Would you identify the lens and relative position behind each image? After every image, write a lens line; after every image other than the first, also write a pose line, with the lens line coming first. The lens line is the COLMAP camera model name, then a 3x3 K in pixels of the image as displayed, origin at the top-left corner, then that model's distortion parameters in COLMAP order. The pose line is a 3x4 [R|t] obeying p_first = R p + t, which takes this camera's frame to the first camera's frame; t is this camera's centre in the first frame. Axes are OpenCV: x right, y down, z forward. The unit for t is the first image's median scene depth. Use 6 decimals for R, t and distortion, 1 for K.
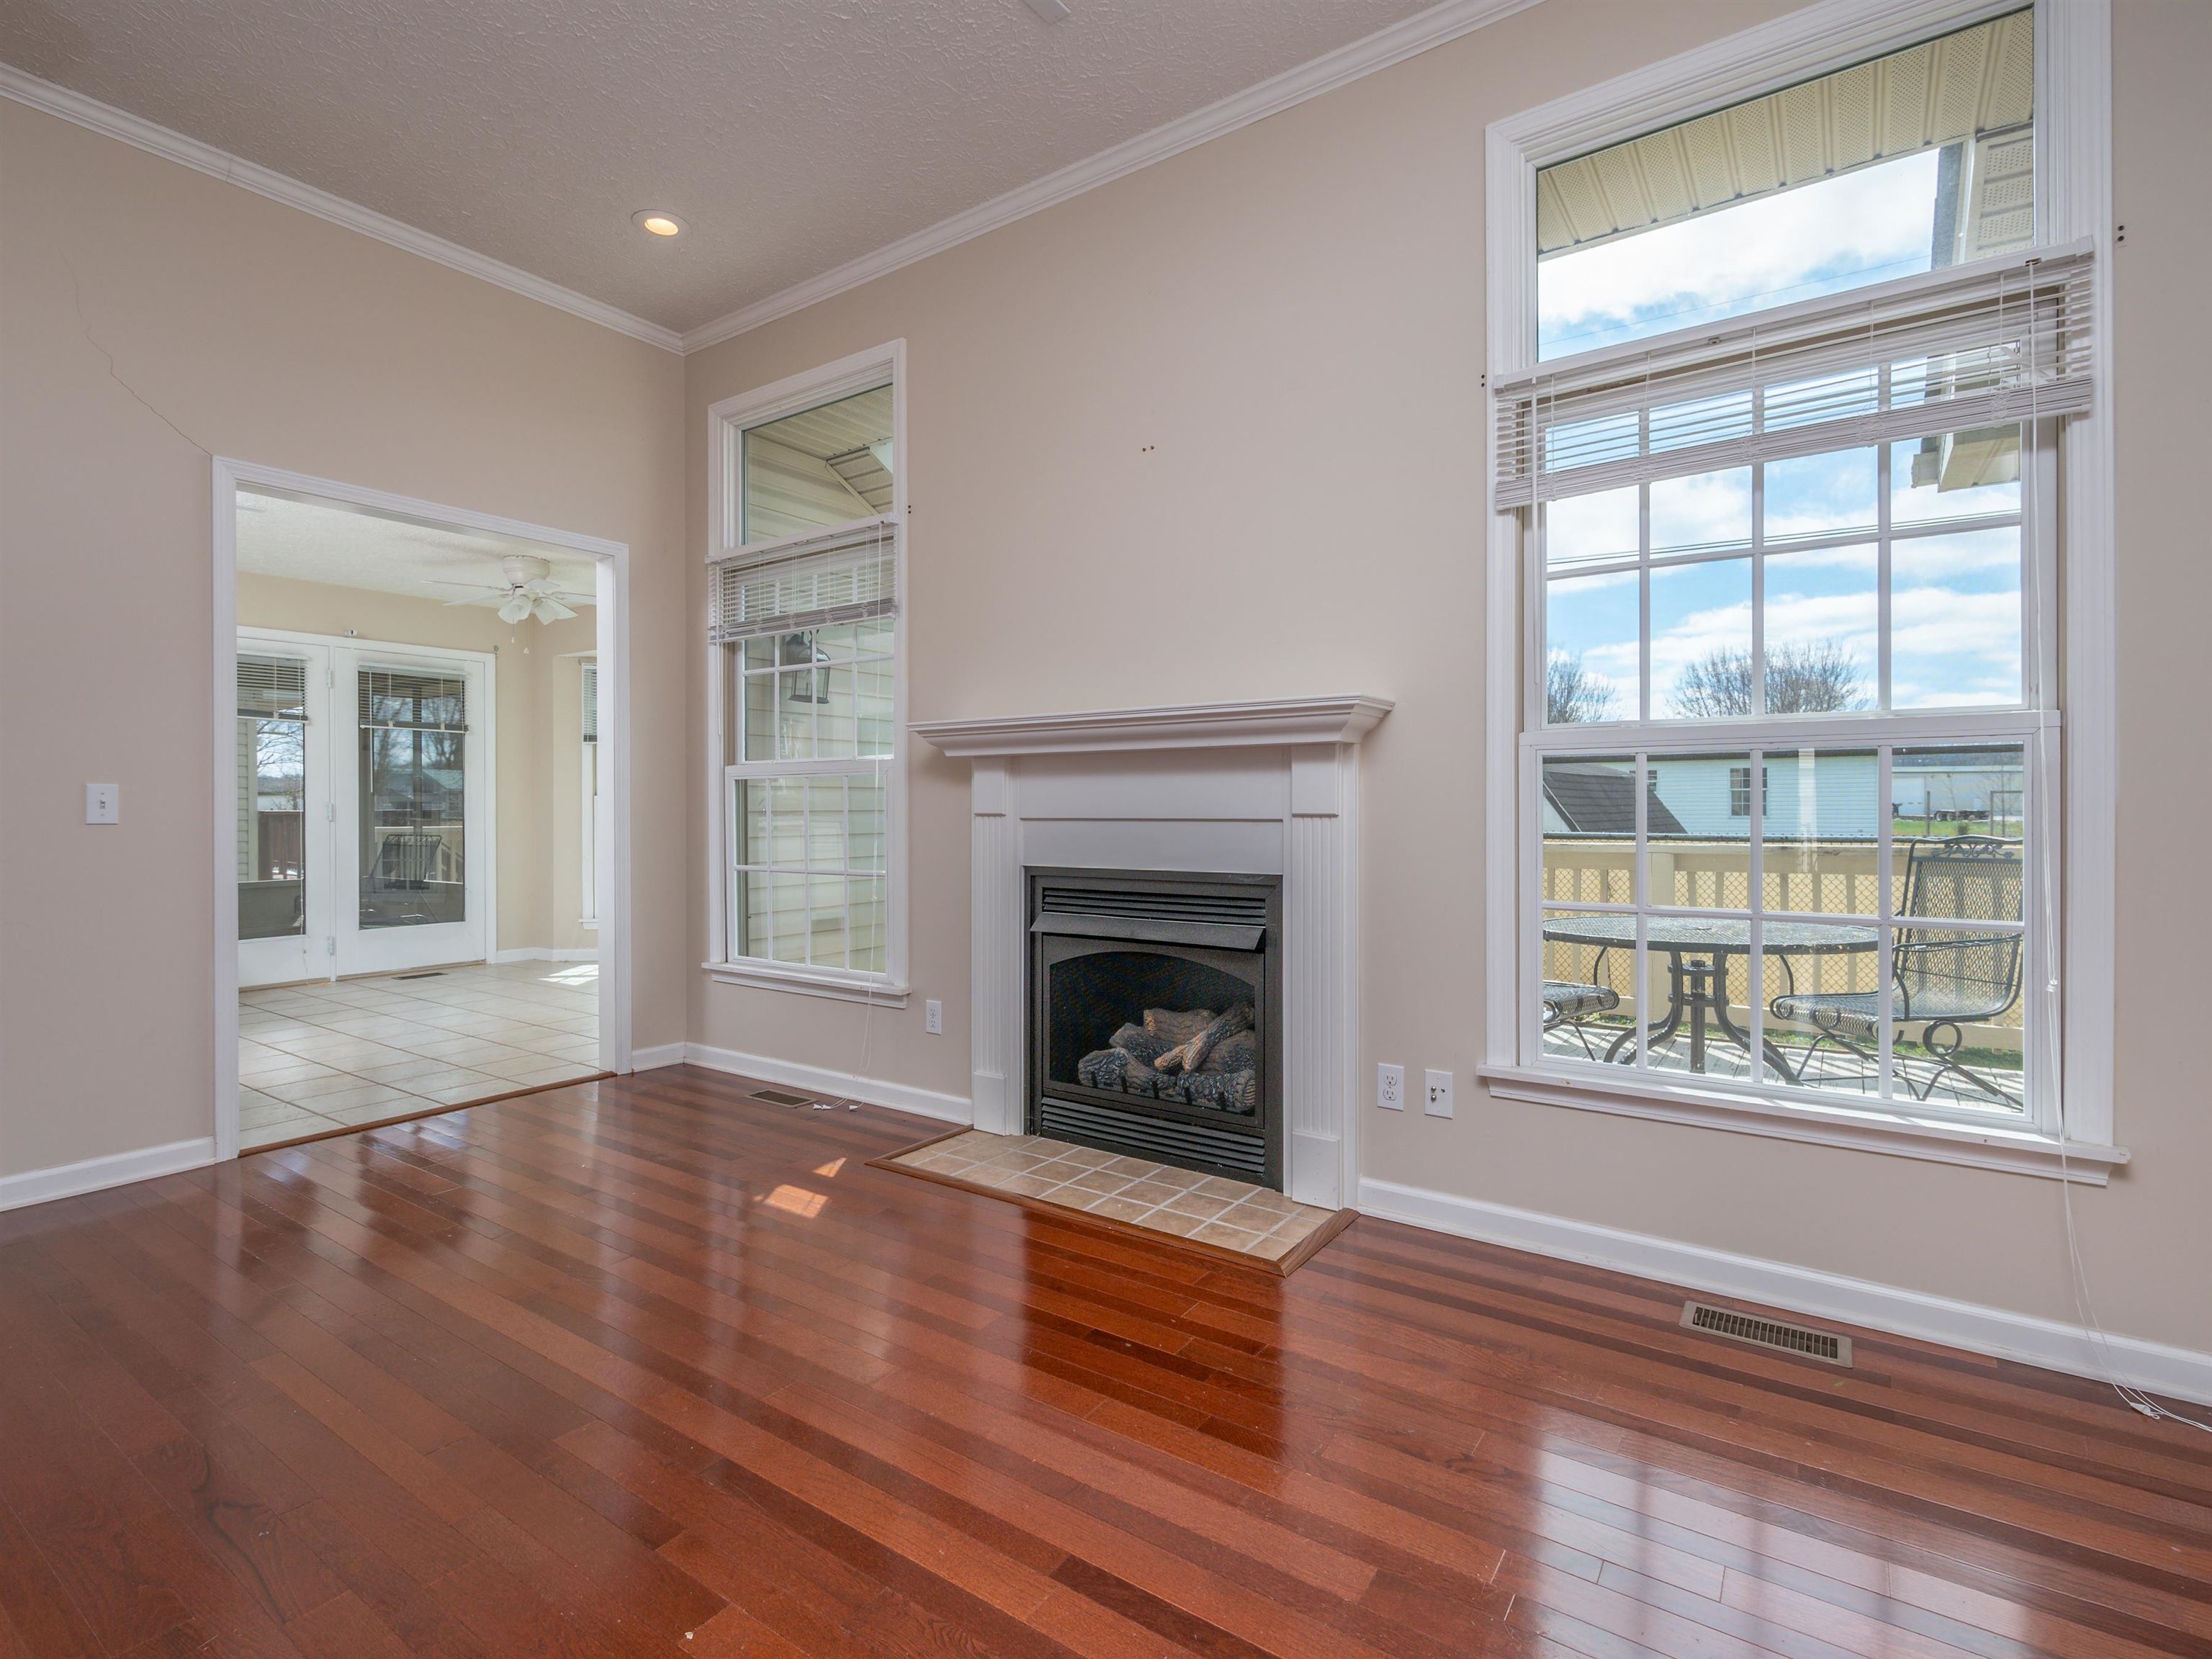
lens RADIAL K [[1058.1, 0, 1089.5], [0, 1058.1, 813.2], [0, 0, 1]] dist [0.000725, -0.000078]
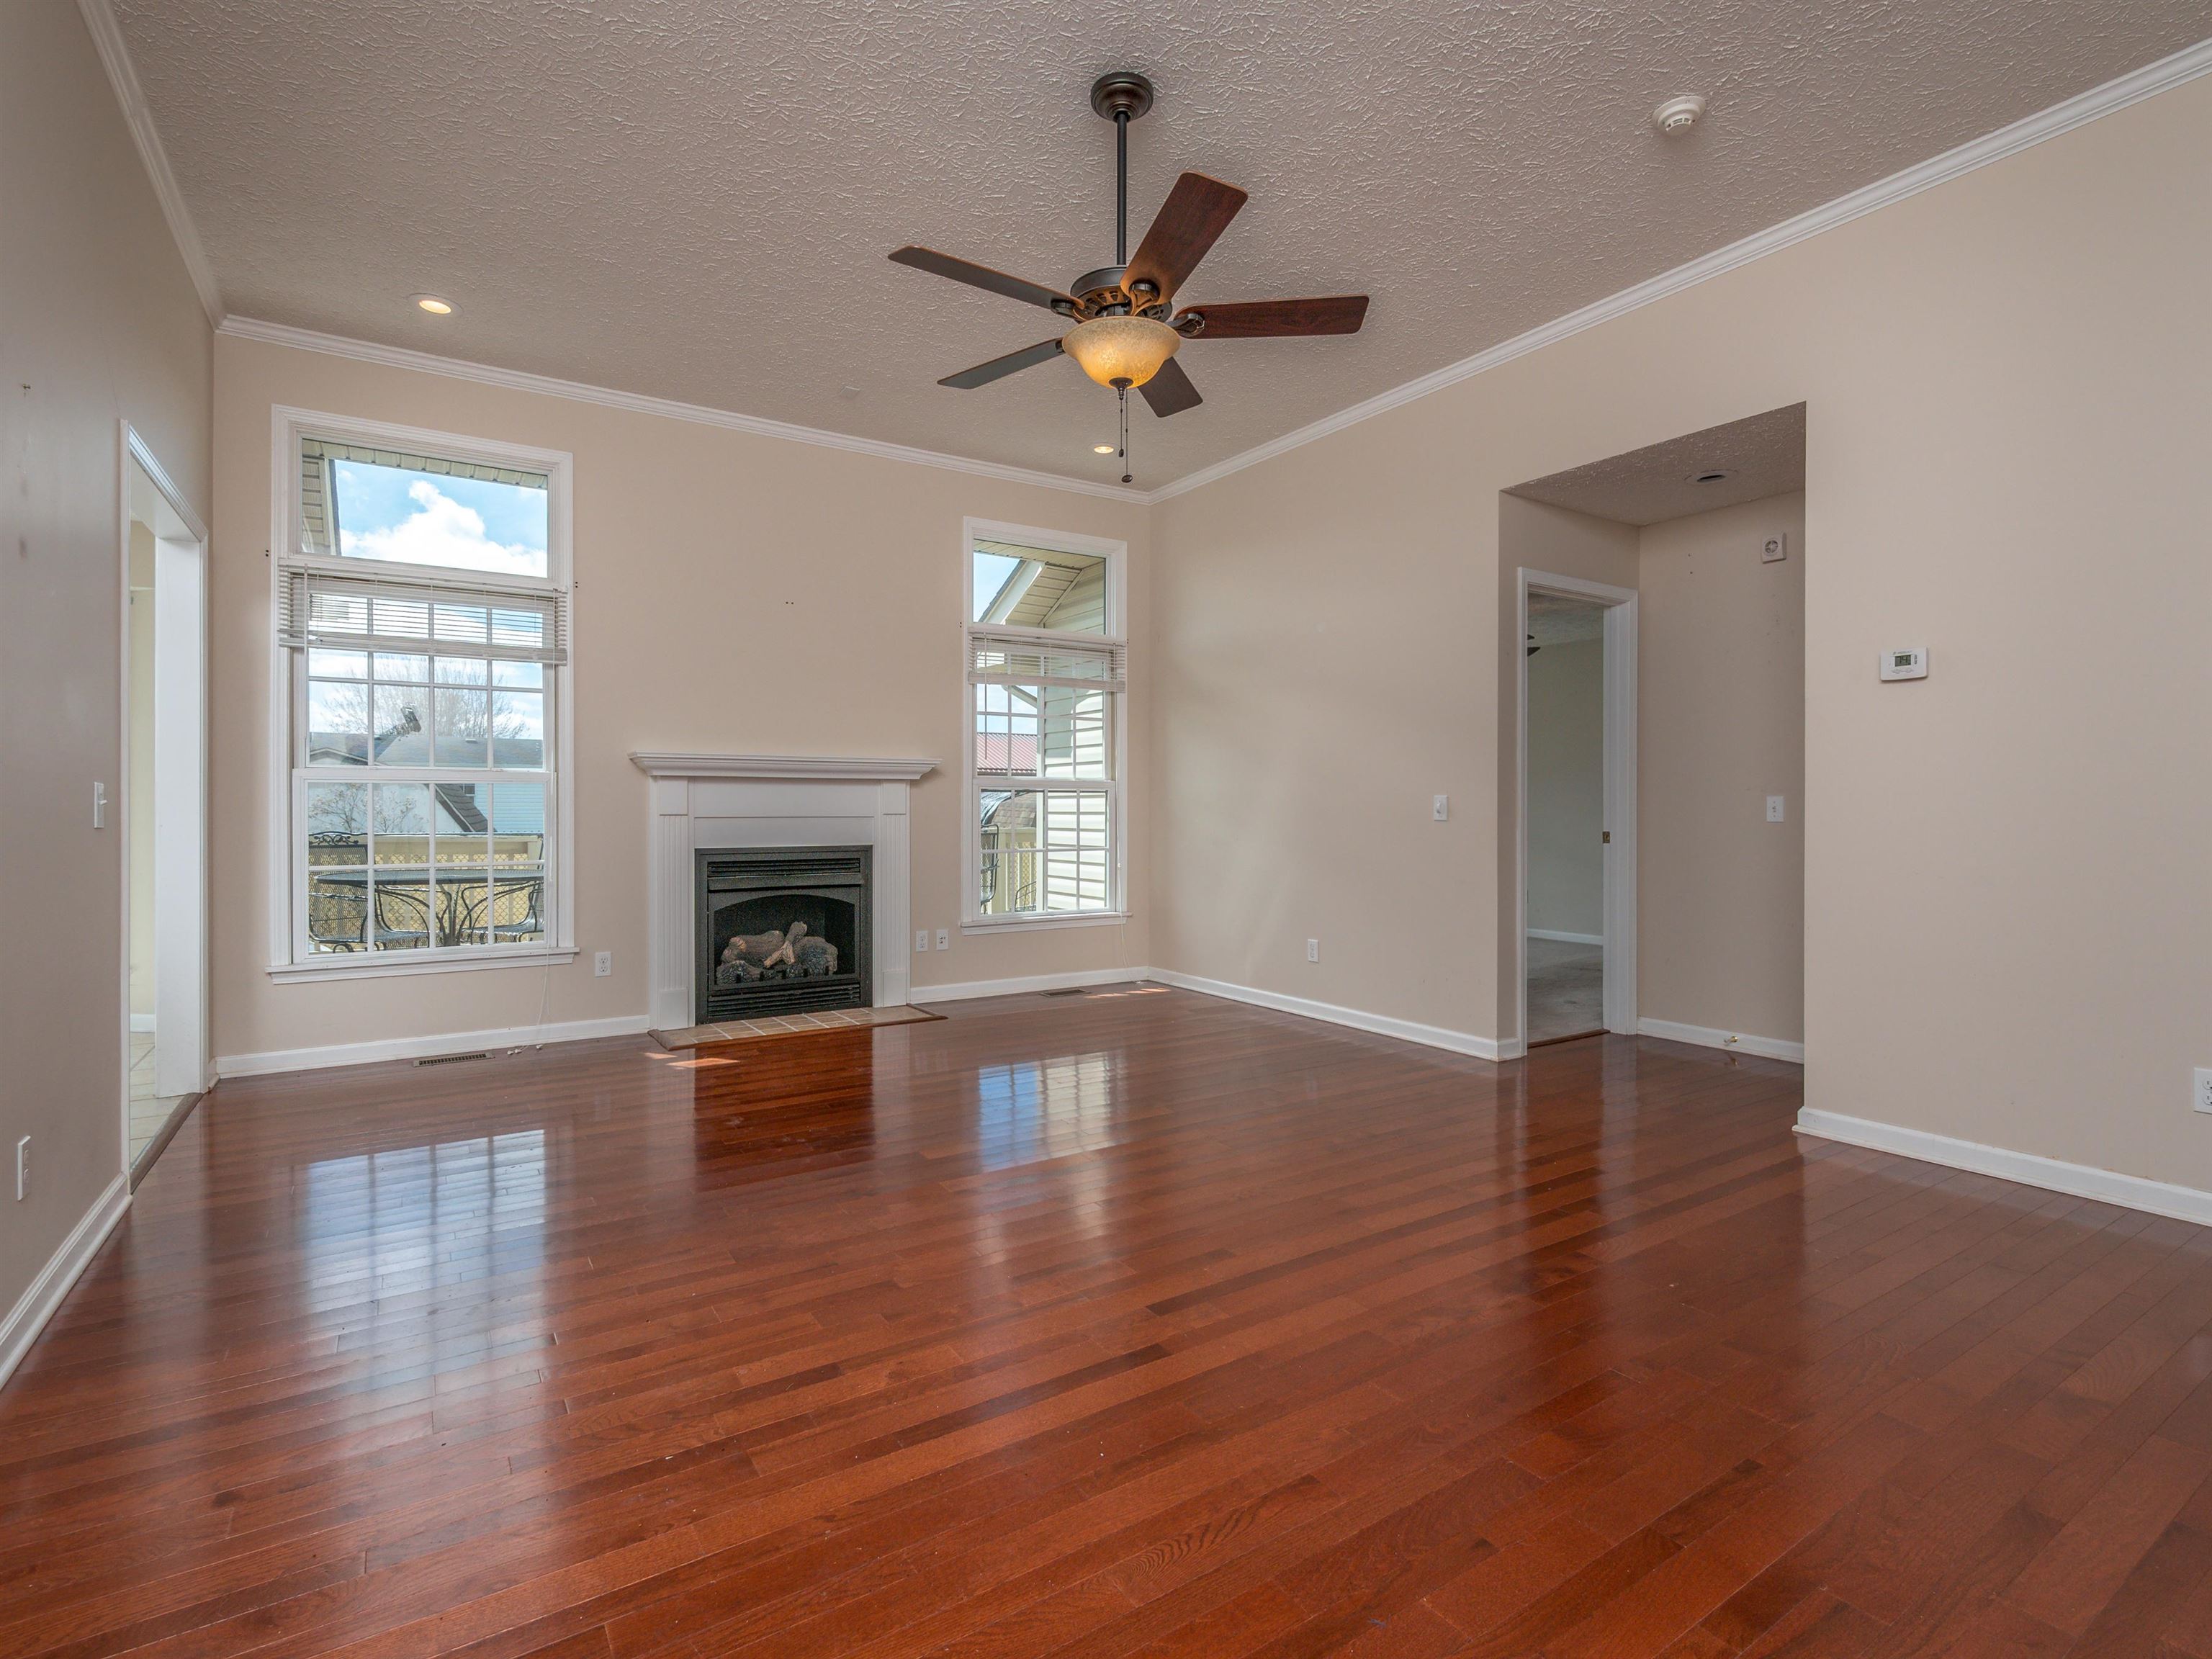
lens RADIAL K [[1058.1, 0, 1089.5], [0, 1058.1, 813.2], [0, 0, 1]] dist [0.000725, -0.000078]
pose [[0.393077, -0.000189, 0.919506, -1.269310], [0.003162, 0.999994, -0.001146, 0.002625], [-0.919500, 0.003358, 0.393075, -0.124849]]
